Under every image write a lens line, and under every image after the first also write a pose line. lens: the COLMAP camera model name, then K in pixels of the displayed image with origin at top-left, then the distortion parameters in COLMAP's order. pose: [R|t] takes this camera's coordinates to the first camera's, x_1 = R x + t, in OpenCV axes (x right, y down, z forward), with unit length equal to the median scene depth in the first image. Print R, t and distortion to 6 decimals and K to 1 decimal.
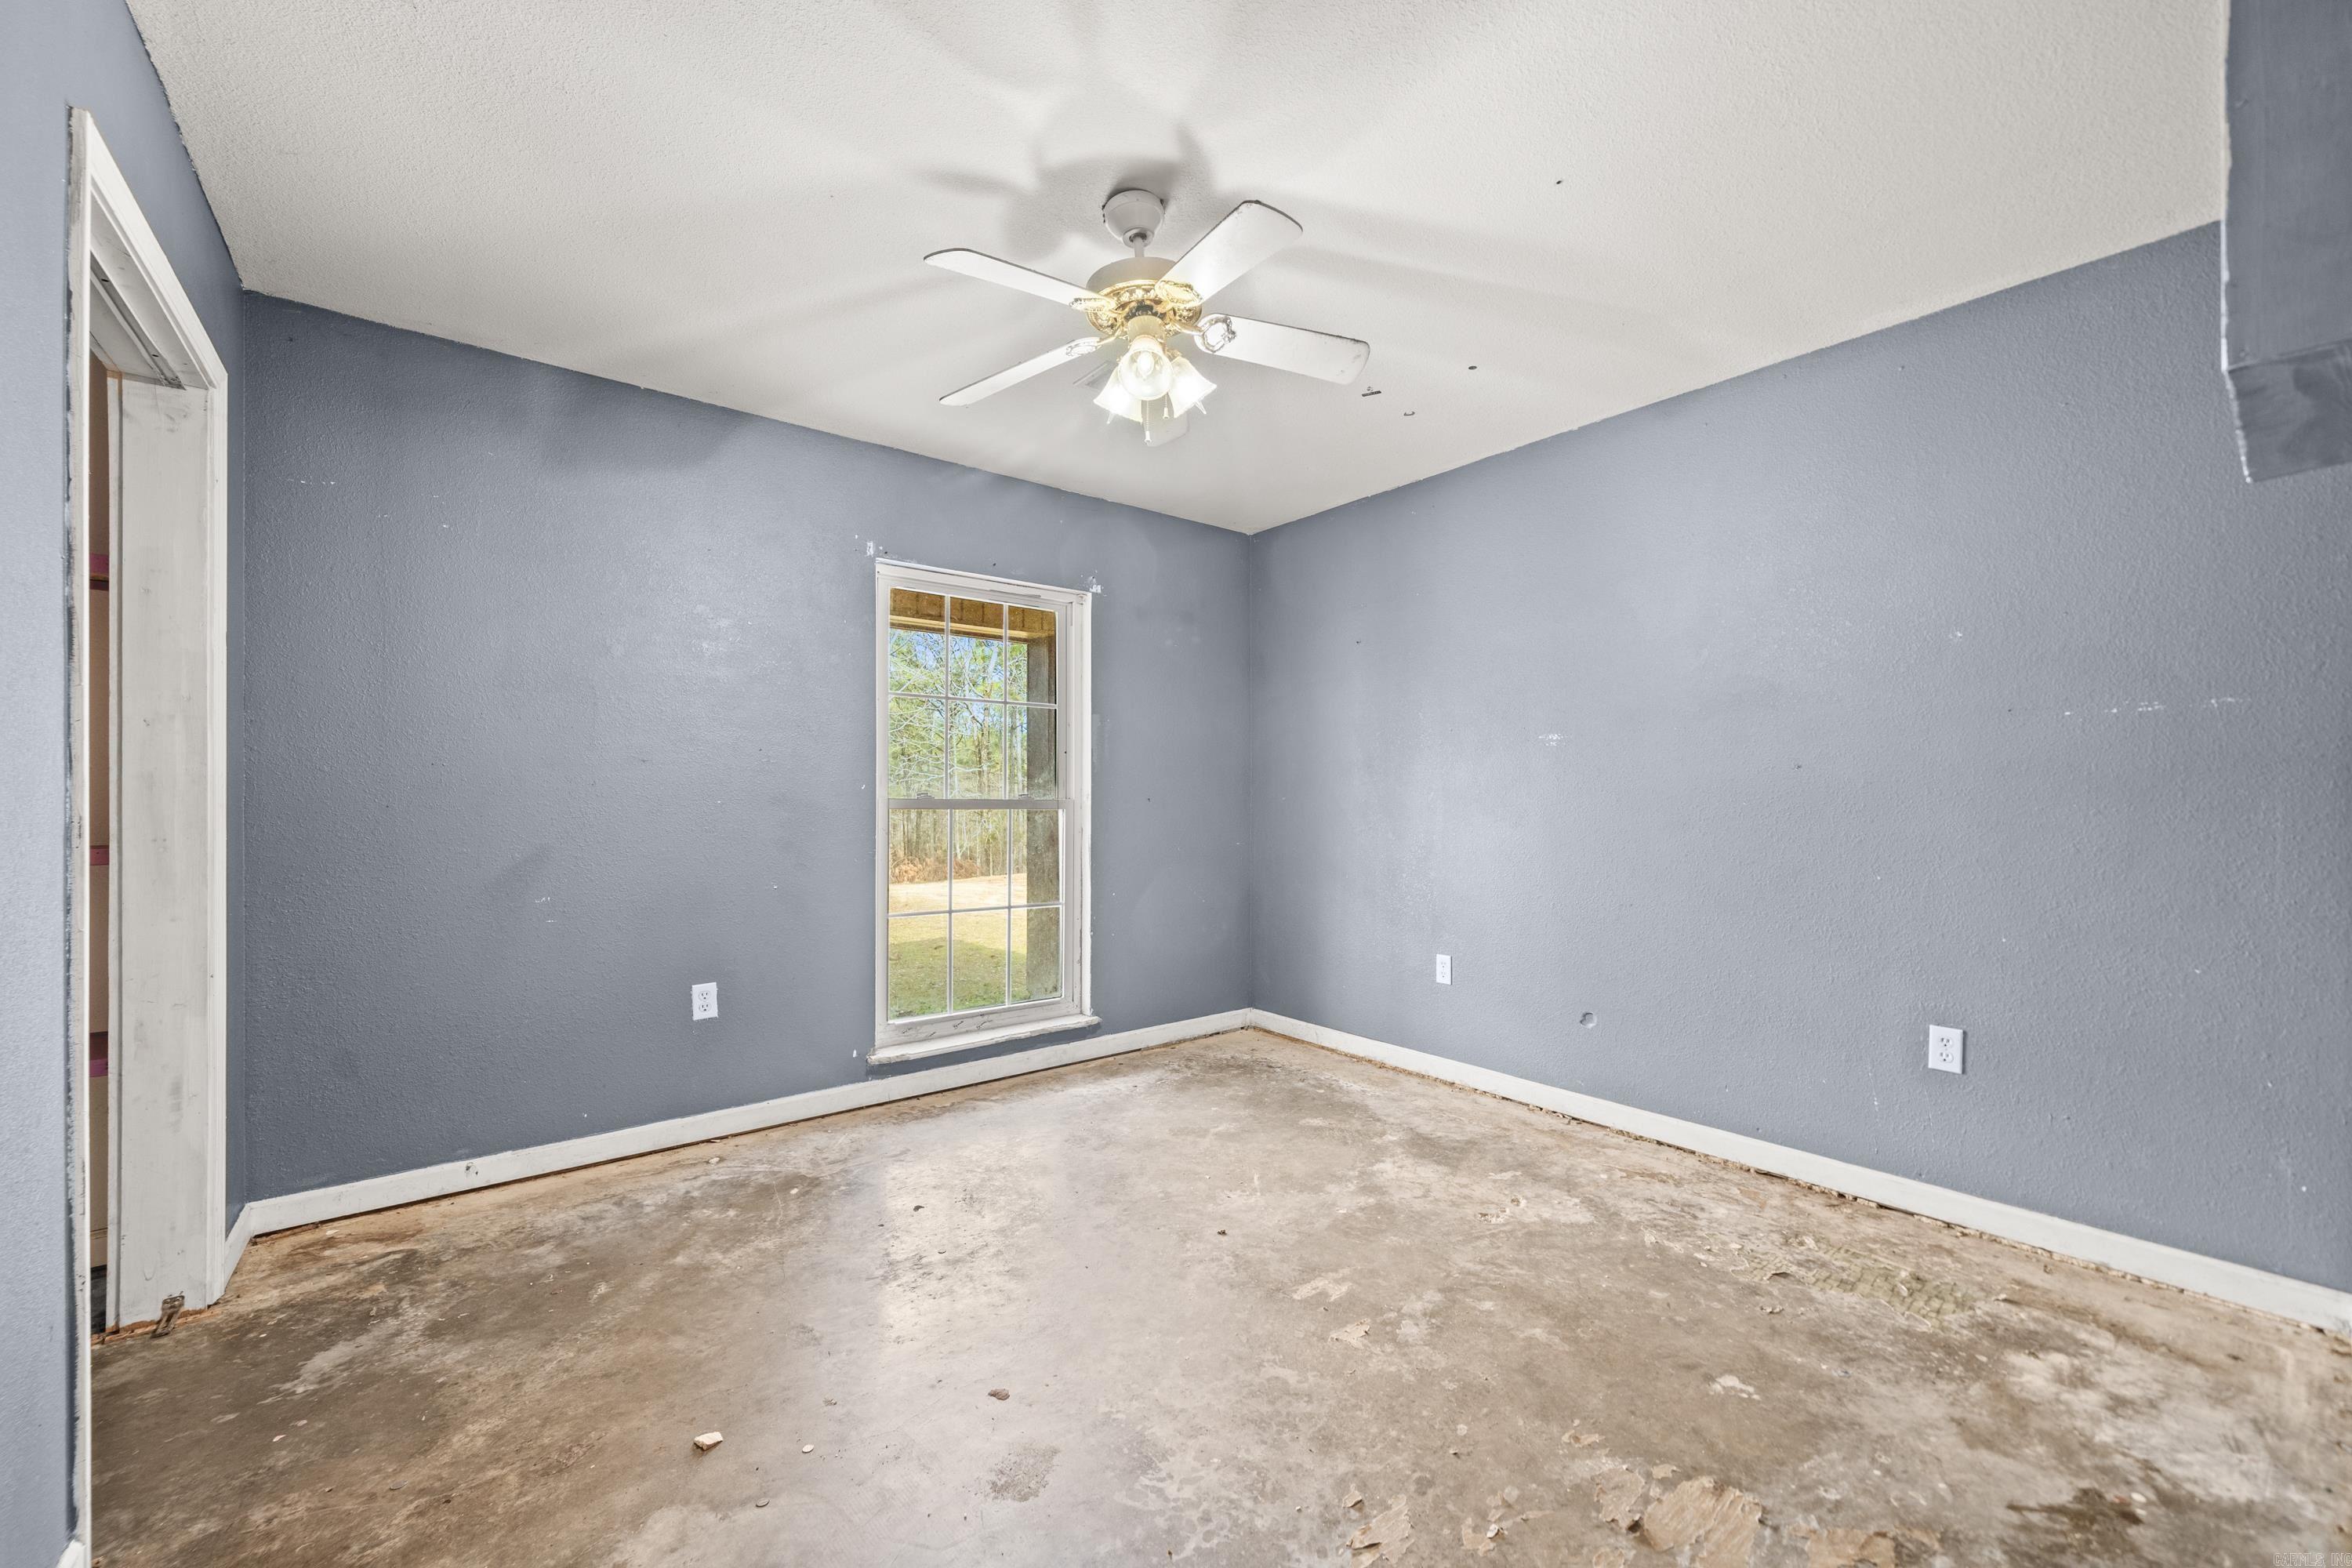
lens RADIAL K [[861.7, 0, 1169.5], [0, 861.7, 781.9], [0, 0, 1]] dist [-0.001687, -0.000362]
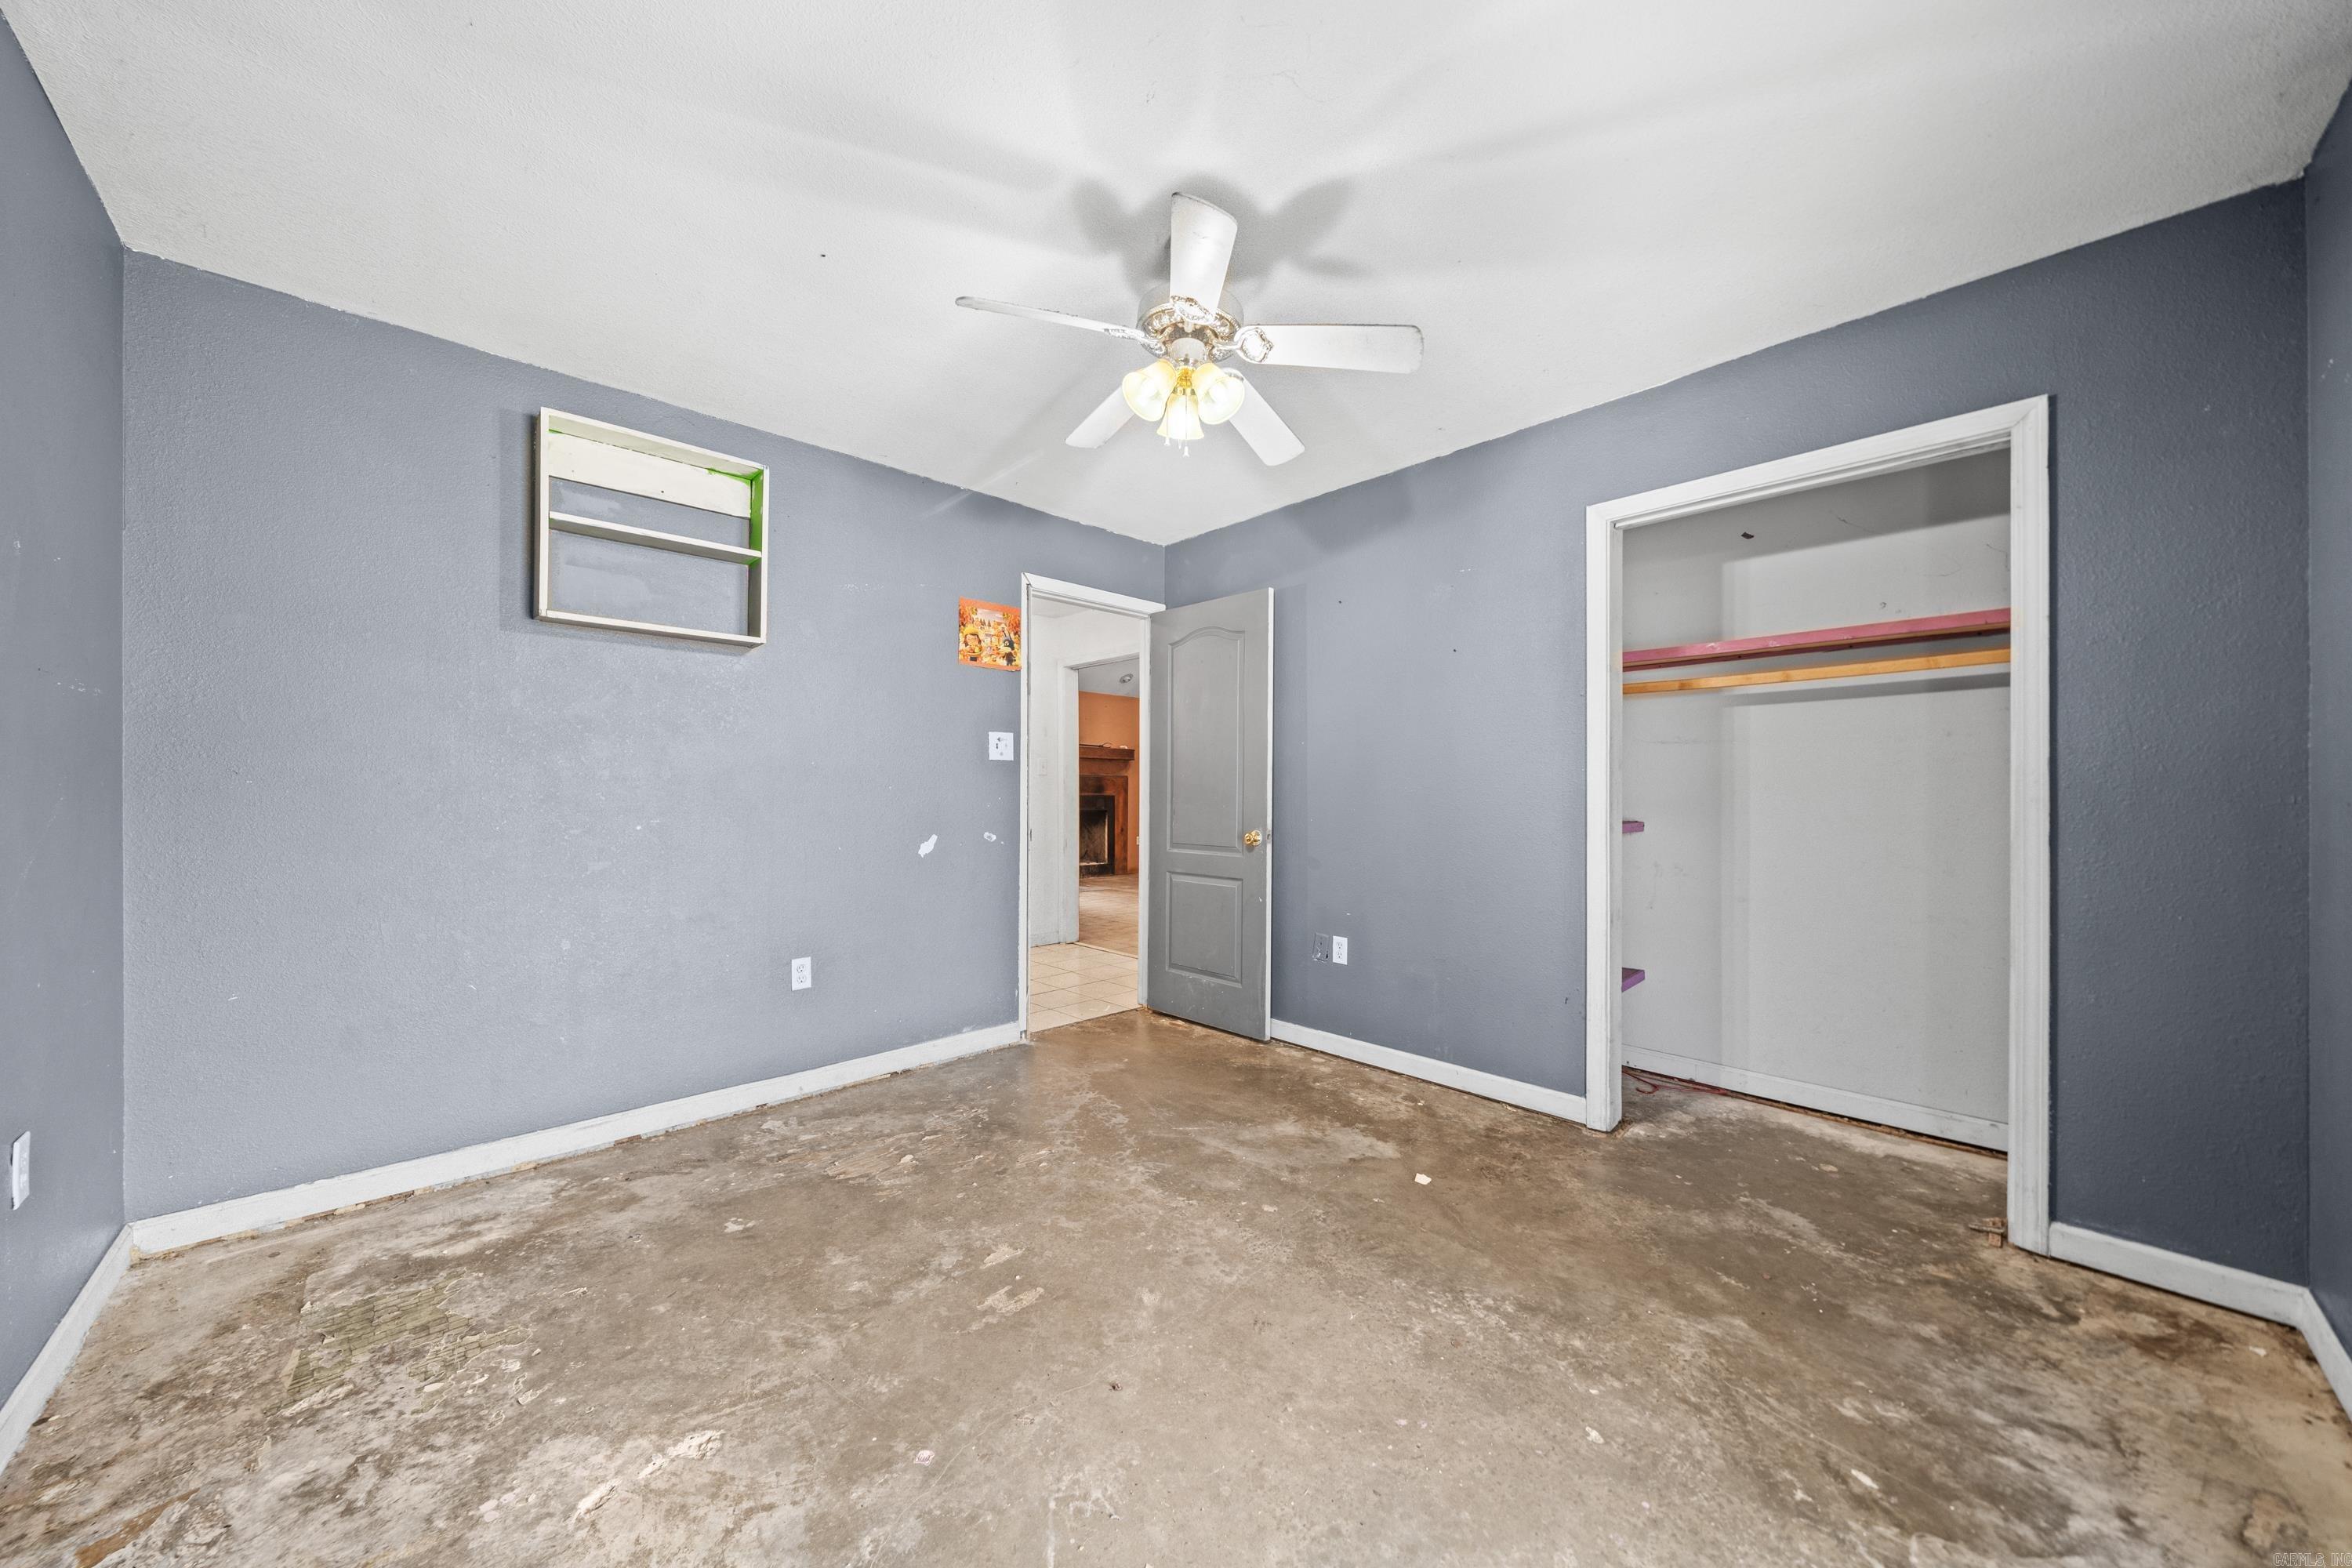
lens RADIAL K [[816.2, 0, 1173.2], [0, 816.2, 795.8], [0, 0, 1]] dist [0.000038, 0.000005]
pose [[-0.990247, -0.001899, -0.139307, 0.128645], [0.000633, 0.999835, -0.018128, 0.040661], [0.139319, -0.018040, -0.990083, 1.975246]]
